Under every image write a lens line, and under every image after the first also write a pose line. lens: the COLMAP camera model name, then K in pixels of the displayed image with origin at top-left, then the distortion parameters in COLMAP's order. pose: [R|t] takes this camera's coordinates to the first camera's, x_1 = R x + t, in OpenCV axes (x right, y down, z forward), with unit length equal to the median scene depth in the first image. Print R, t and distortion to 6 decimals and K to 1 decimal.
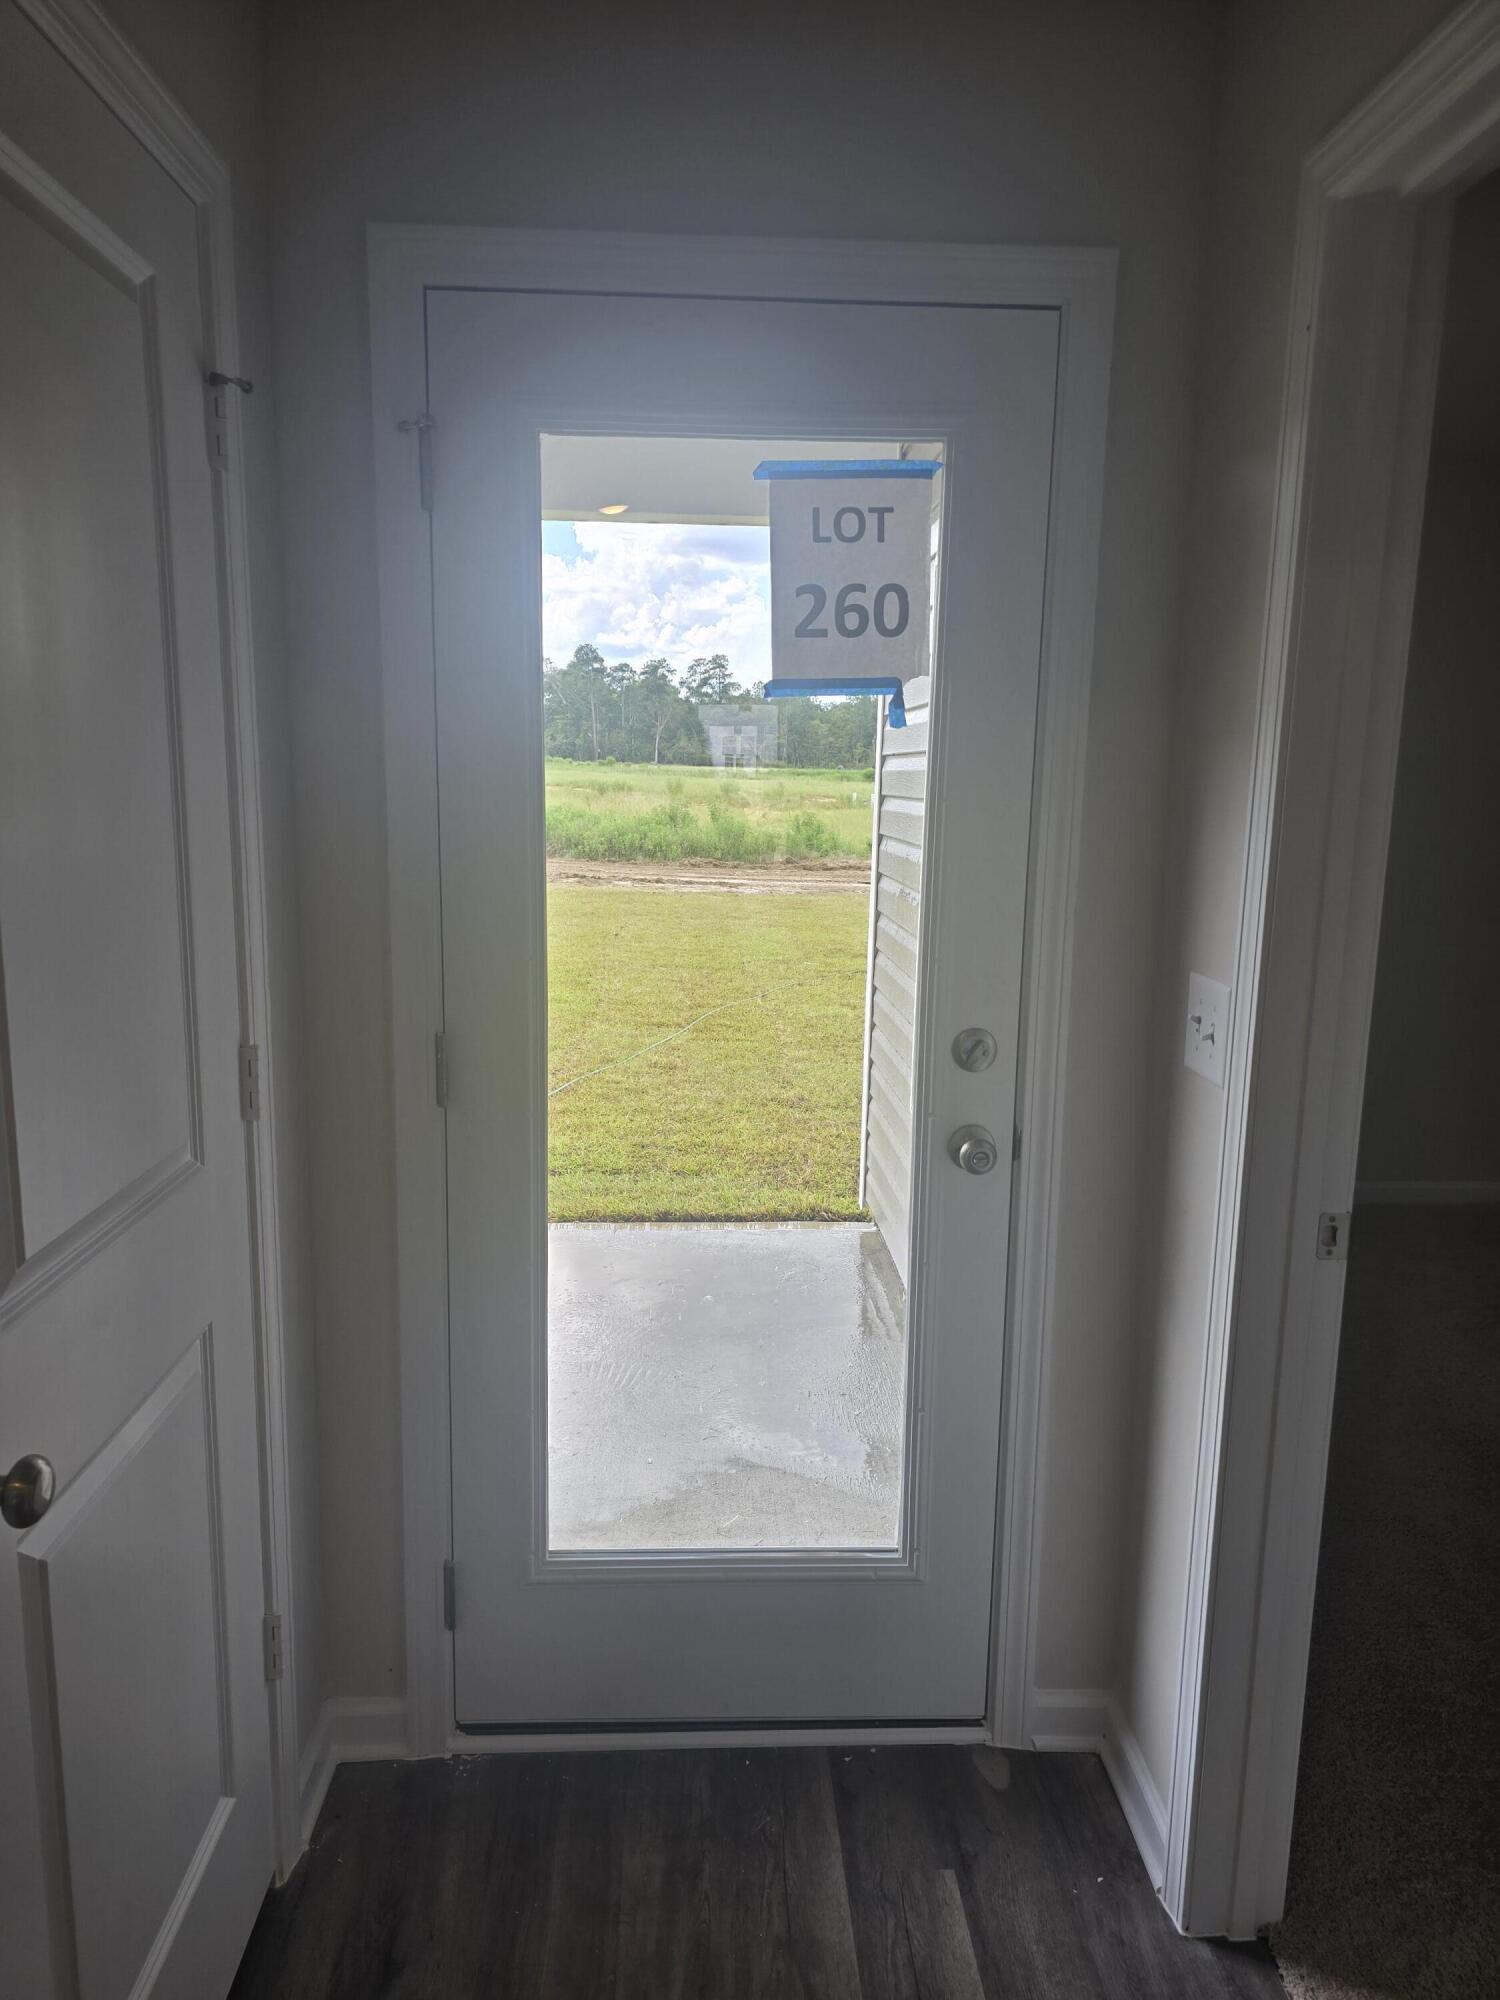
lens RADIAL K [[1347.4, 0, 737.1], [0, 1347.4, 1004.0], [0, 0, 1]] dist [0.043453, -0.038226]
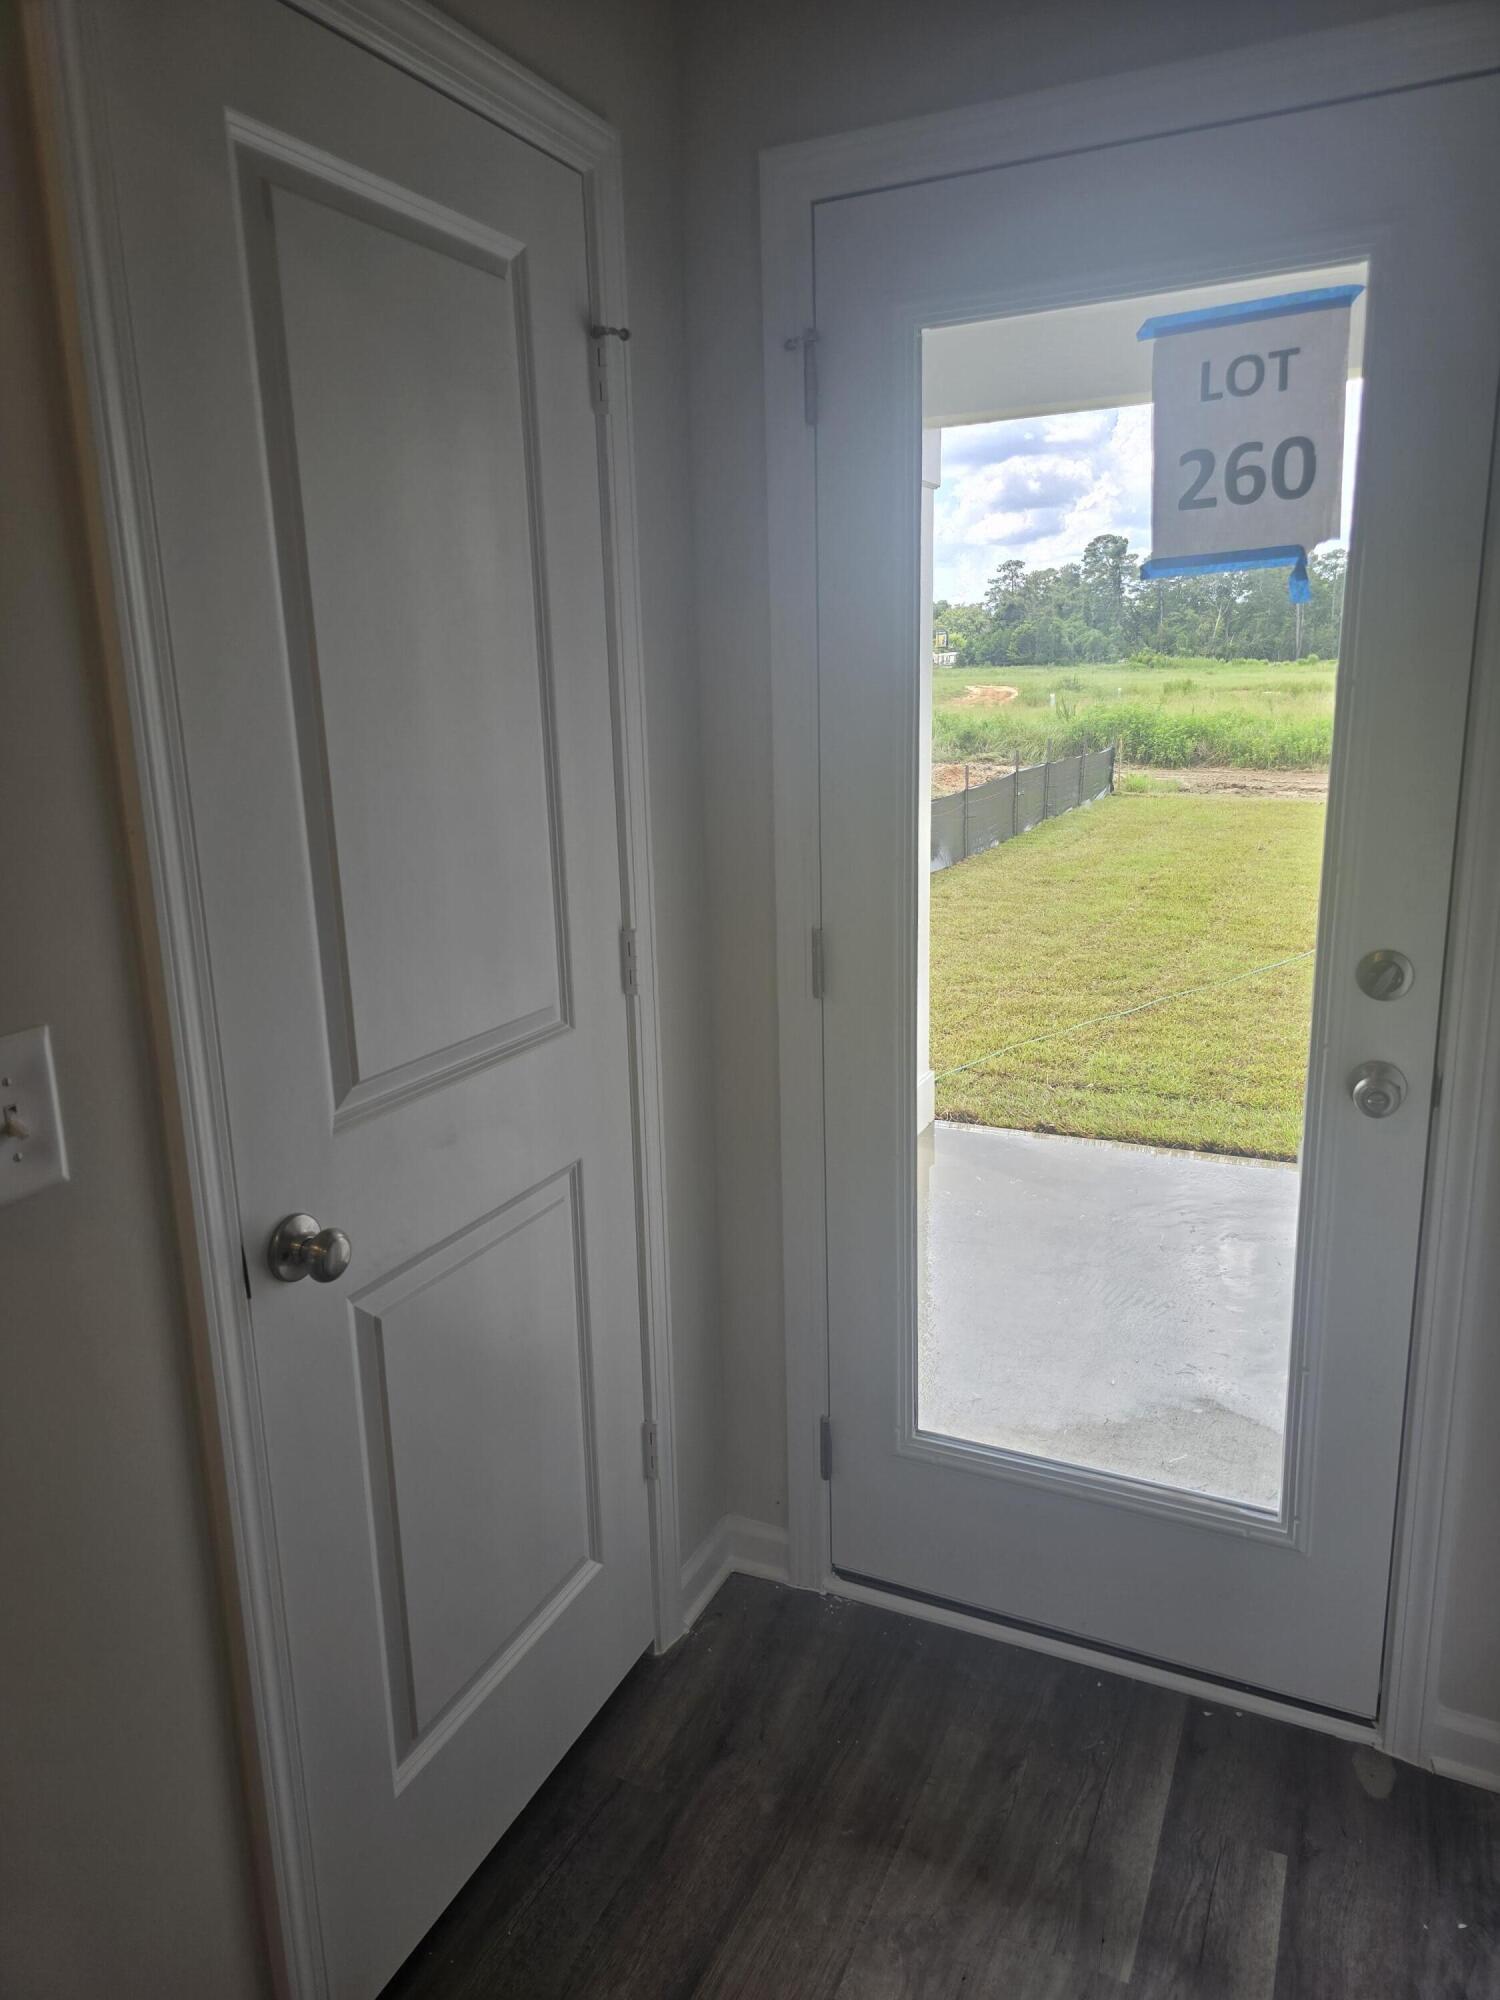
lens RADIAL K [[1347.4, 0, 739.7], [0, 1347.4, 999.9], [0, 0, 1]] dist [0.043453, -0.038226]
pose [[0.881472, 0.068071, -0.467305, 0.223091], [-0.040054, 0.996768, 0.069643, 0.006389], [0.470535, -0.042671, 0.881349, 0.034214]]
